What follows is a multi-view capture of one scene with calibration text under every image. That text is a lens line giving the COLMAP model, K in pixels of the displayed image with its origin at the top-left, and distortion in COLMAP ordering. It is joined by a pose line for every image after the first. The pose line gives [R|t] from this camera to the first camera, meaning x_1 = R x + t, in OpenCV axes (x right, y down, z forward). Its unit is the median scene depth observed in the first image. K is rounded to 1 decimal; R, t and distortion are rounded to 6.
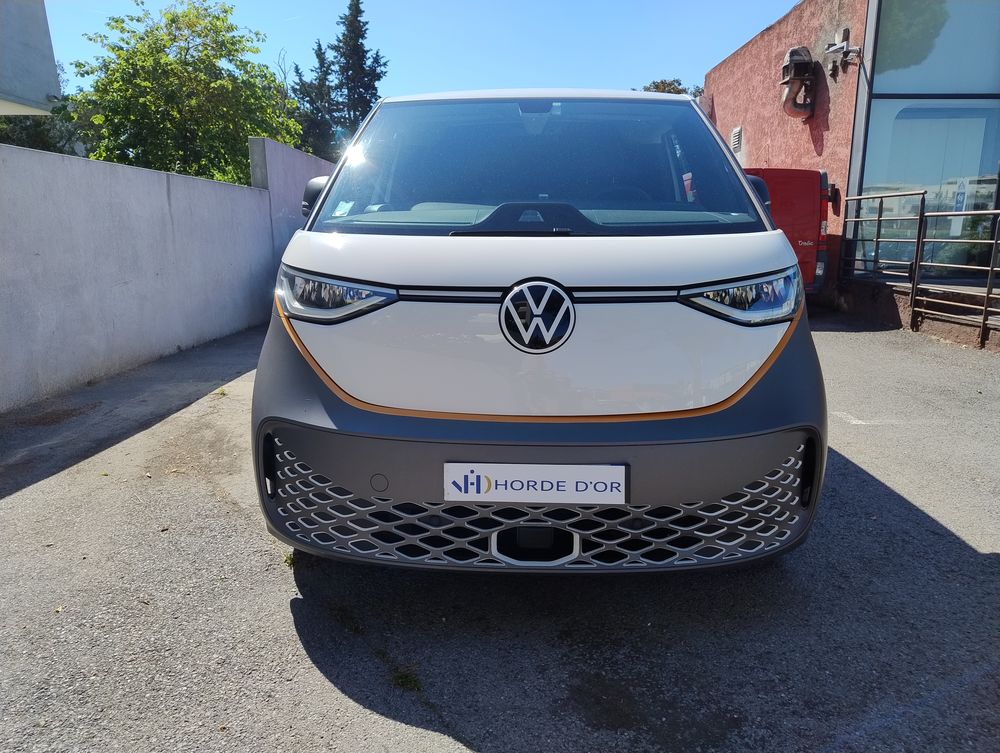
lens RADIAL K [[688.3, 0, 502.6], [0, 688.3, 386.9], [0, 0, 1]] dist [0.004472, -0.001417]
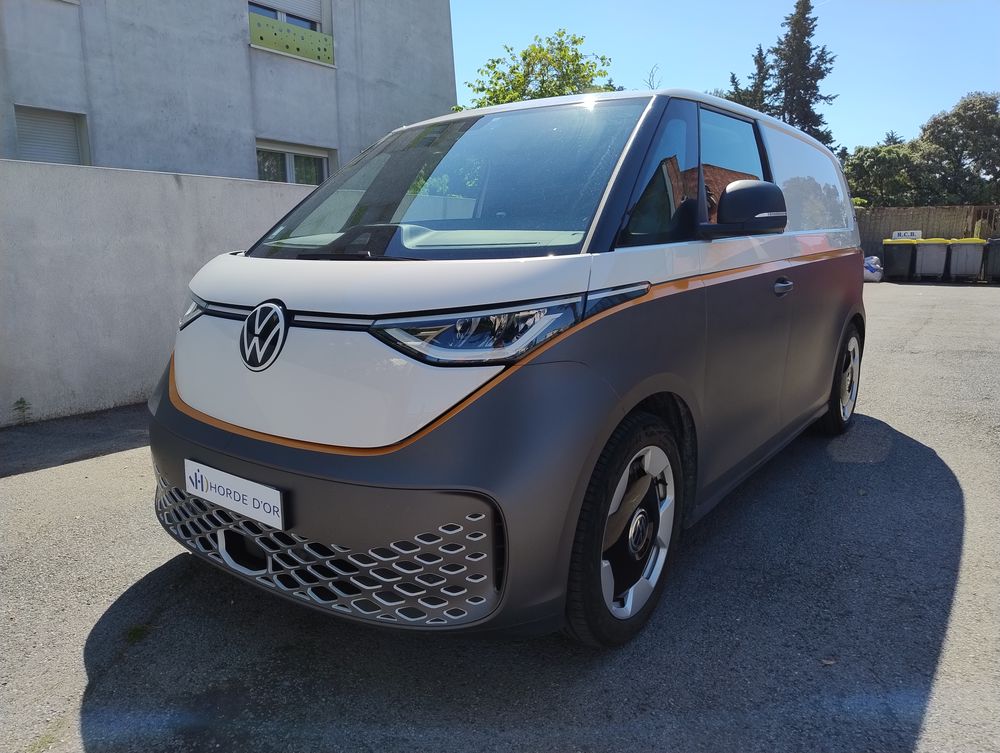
lens RADIAL K [[699.5, 0, 500.0], [0, 699.5, 376.5], [0, 0, 1]] dist [0.002240, -0.006224]
pose [[0.821582, 0.104559, -0.560420, 0.033443], [-0.121818, 0.992531, 0.006592, -0.003243], [0.556923, 0.062853, 0.828183, 0.011170]]
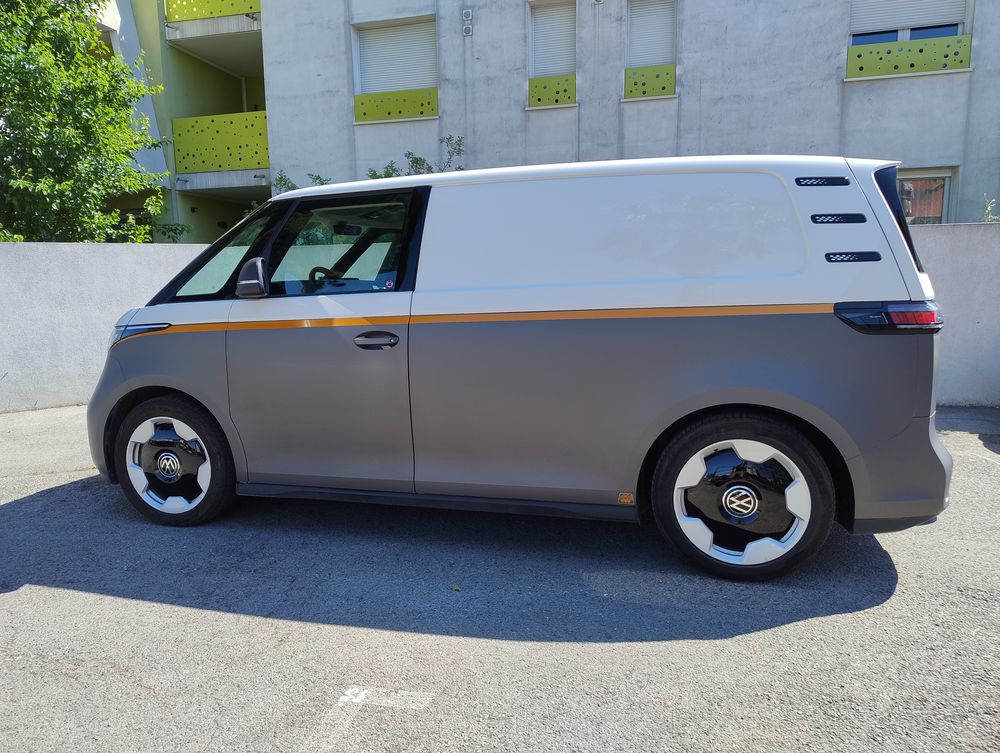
lens RADIAL K [[699.5, 0, 500.0], [0, 699.5, 376.5], [0, 0, 1]] dist [0.002240, -0.006224]
pose [[-0.244461, 0.126747, -0.961340, 0.072537], [-0.194280, 0.964914, 0.176623, -0.020172], [0.949997, 0.229947, -0.211259, 0.089684]]
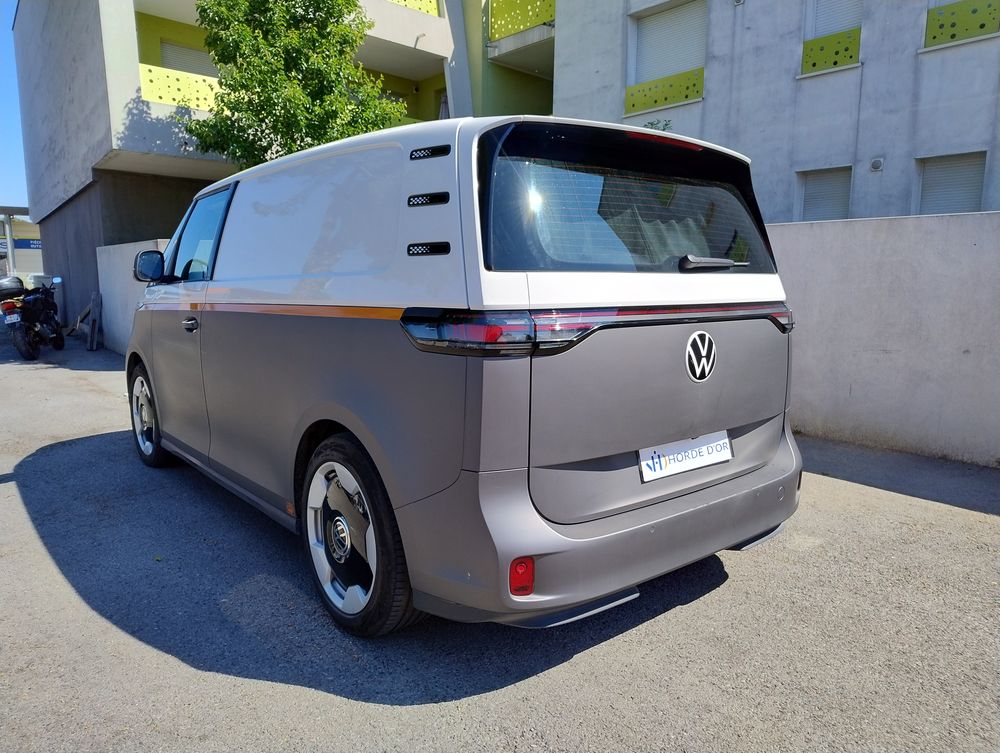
lens RADIAL K [[699.6, 0, 500.0], [0, 699.6, 376.5], [0, 0, 1]] dist [-0.010873, -0.002760]
pose [[-0.747857, 0.080274, -0.658988, 0.042244], [-0.153556, 0.944824, 0.289357, -0.028876], [0.645856, 0.317589, -0.694267, 0.129194]]
